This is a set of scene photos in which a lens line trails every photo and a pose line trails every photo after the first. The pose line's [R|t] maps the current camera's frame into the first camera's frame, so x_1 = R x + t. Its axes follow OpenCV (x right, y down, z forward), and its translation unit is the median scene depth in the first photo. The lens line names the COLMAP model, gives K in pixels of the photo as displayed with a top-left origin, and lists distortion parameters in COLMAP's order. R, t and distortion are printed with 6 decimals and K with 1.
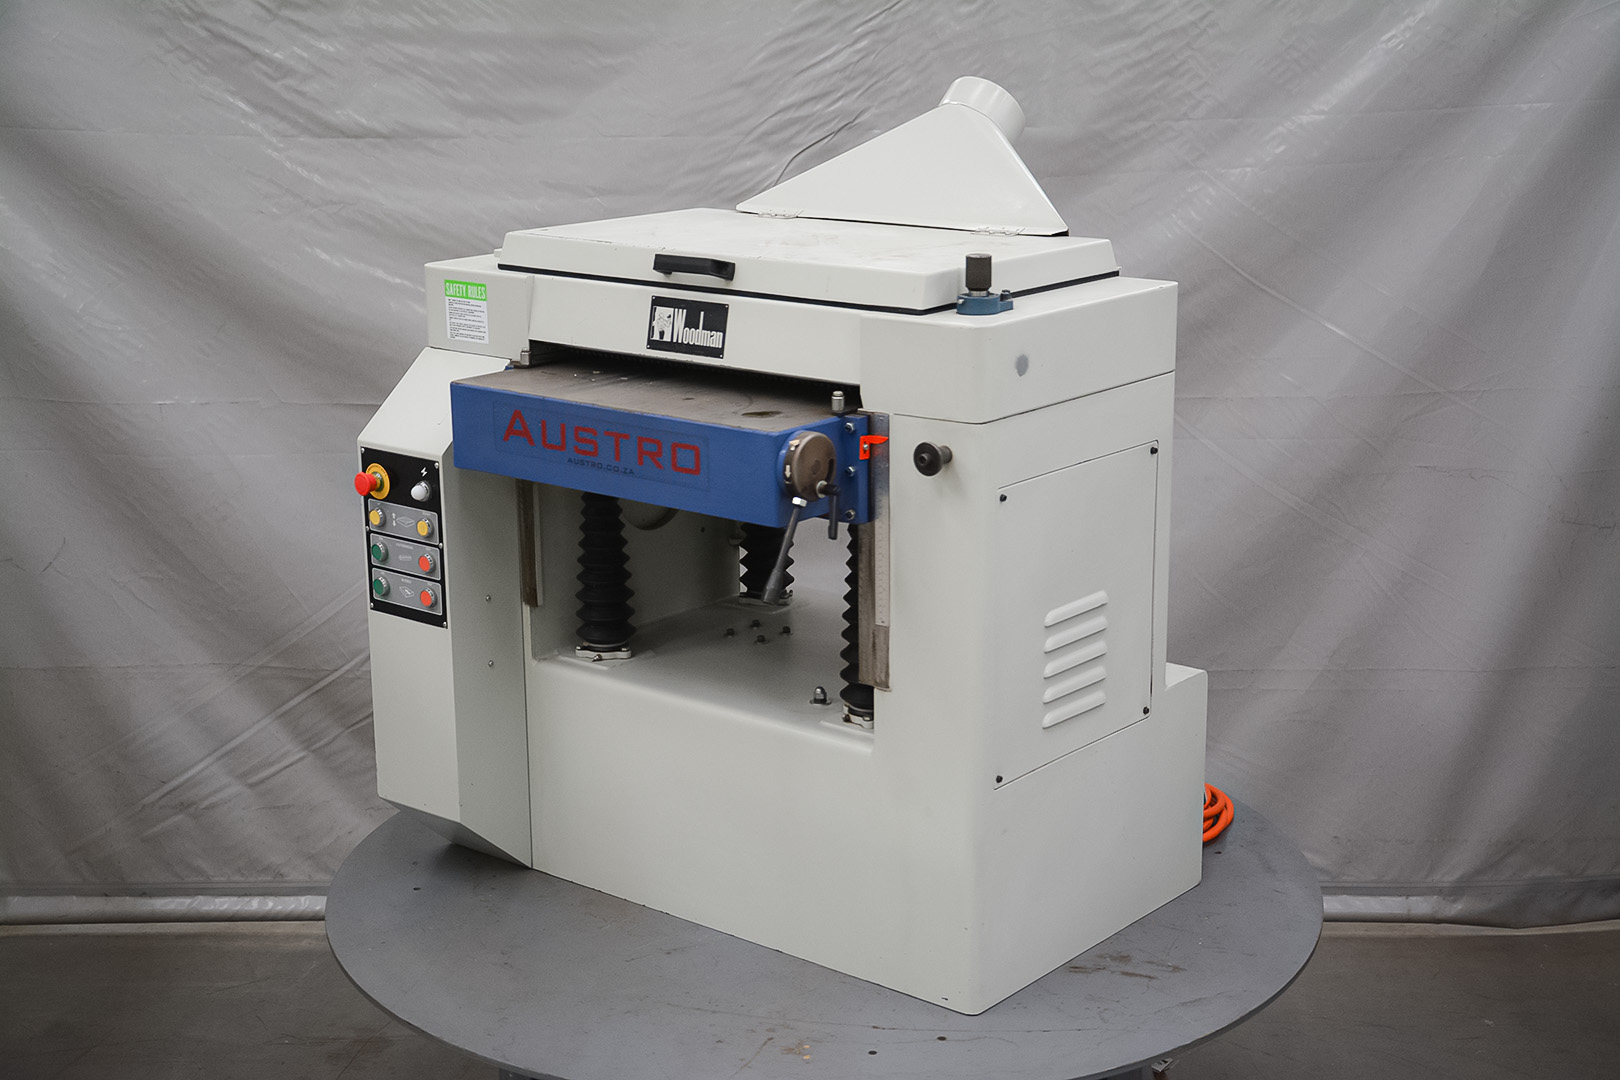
lens RADIAL K [[2342.1, 0, 810.0], [0, 2342.1, 540.0], [0, 0, 1]] dist [0.097222, 0.103425]
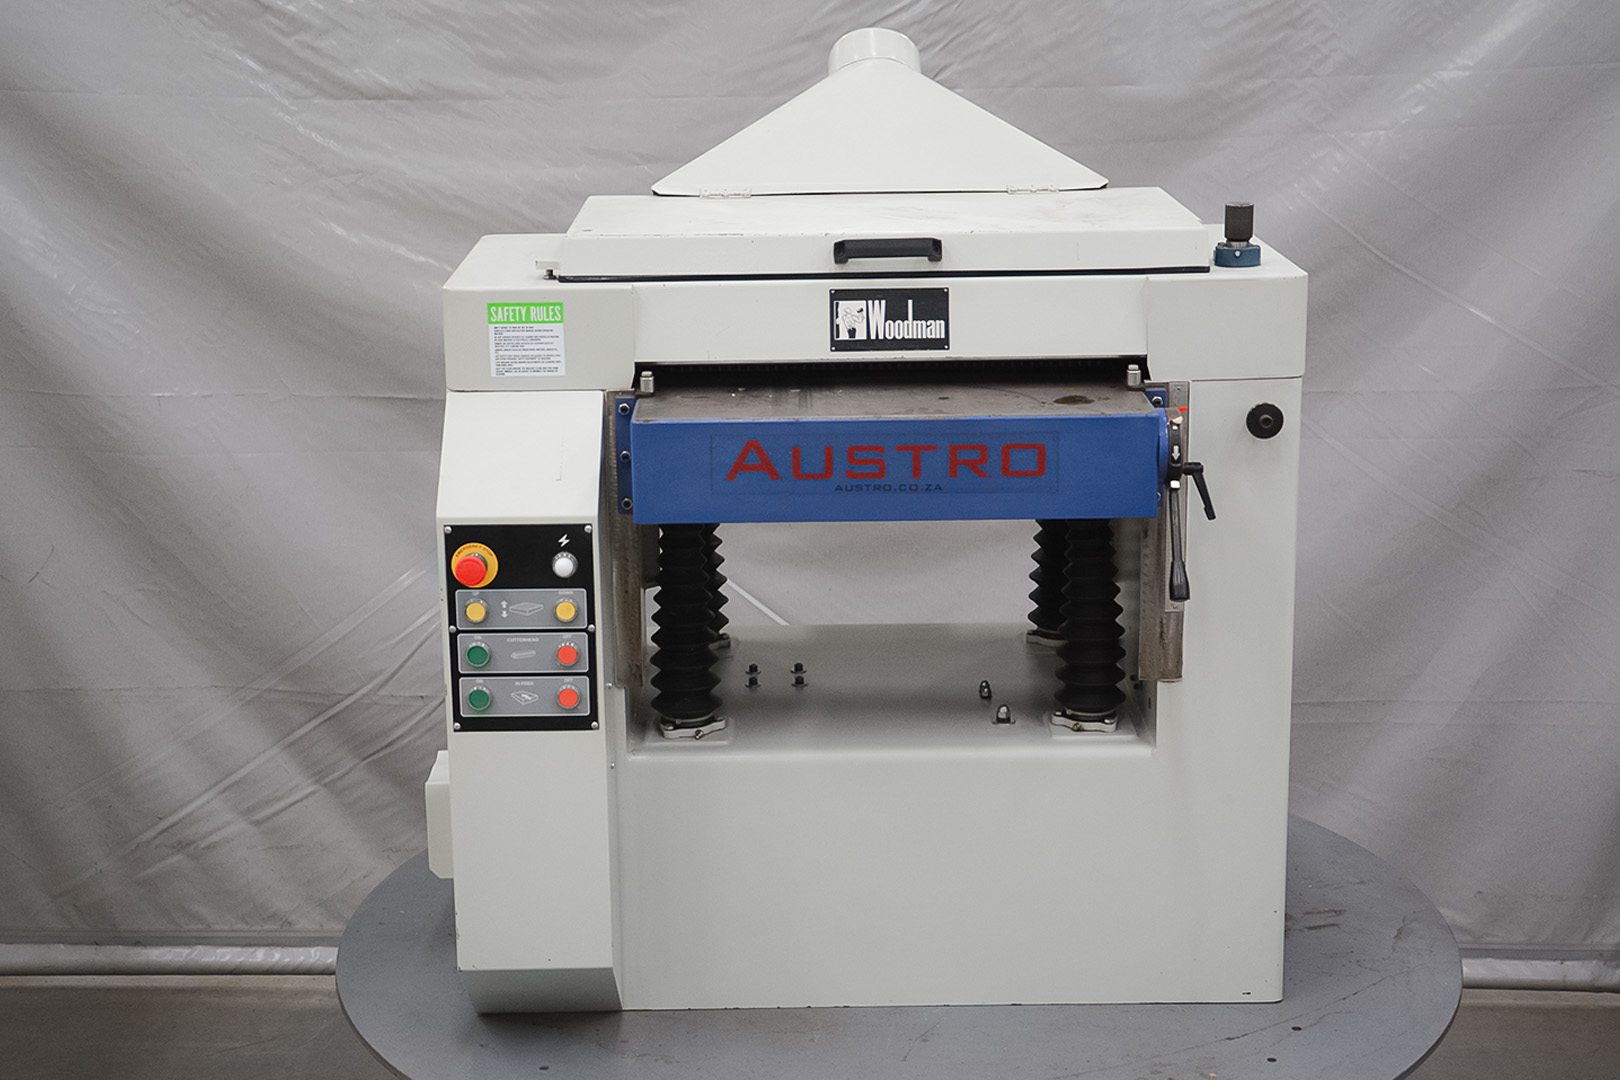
lens RADIAL K [[2617.1, 0, 805.1], [0, 2617.1, 554.5], [0, 0, 1]] dist [0.102852, 0.108023]
pose [[0.768840, -0.157694, 0.619692, -0.683594], [0.161436, 0.985589, 0.050513, -0.058571], [-0.618728, 0.061204, 0.783218, 0.261672]]
